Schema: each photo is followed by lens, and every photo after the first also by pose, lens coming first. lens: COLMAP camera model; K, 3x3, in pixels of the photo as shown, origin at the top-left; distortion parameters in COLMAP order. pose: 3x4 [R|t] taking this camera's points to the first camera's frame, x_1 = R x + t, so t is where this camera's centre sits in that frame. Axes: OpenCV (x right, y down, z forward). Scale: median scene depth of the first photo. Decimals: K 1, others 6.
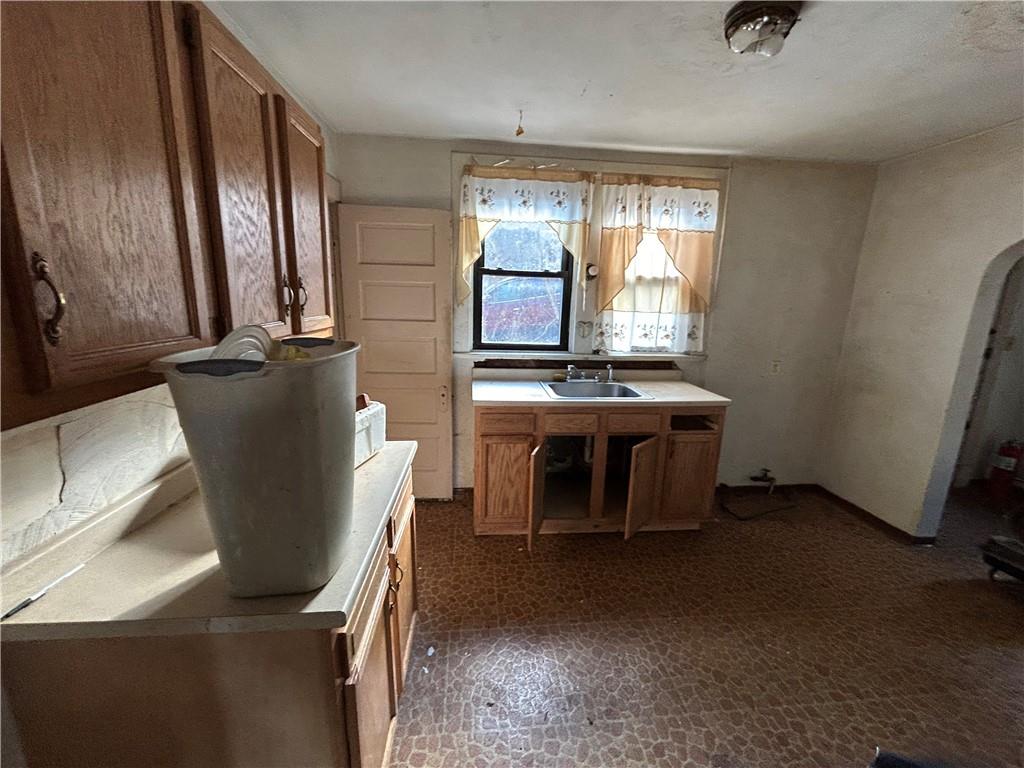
lens RADIAL K [[412.6, 0, 513.8], [0, 412.6, 384.8], [0, 0, 1]] dist [0.001925, -0.000333]
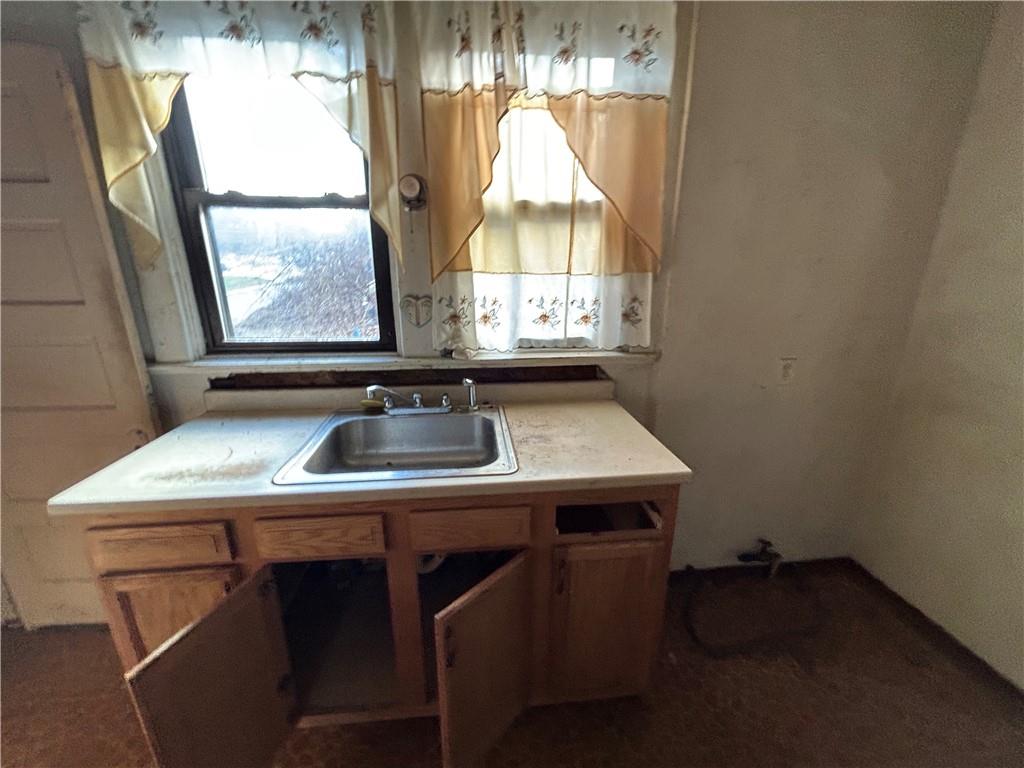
lens RADIAL K [[412.6, 0, 510.0], [0, 412.6, 385.0], [0, 0, 1]] dist [0.001925, -0.000333]
pose [[0.999670, -0.025305, -0.004524, 0.283166], [0.025578, 0.996717, 0.076820, -0.077857], [0.002566, -0.076911, 0.997035, 0.475048]]
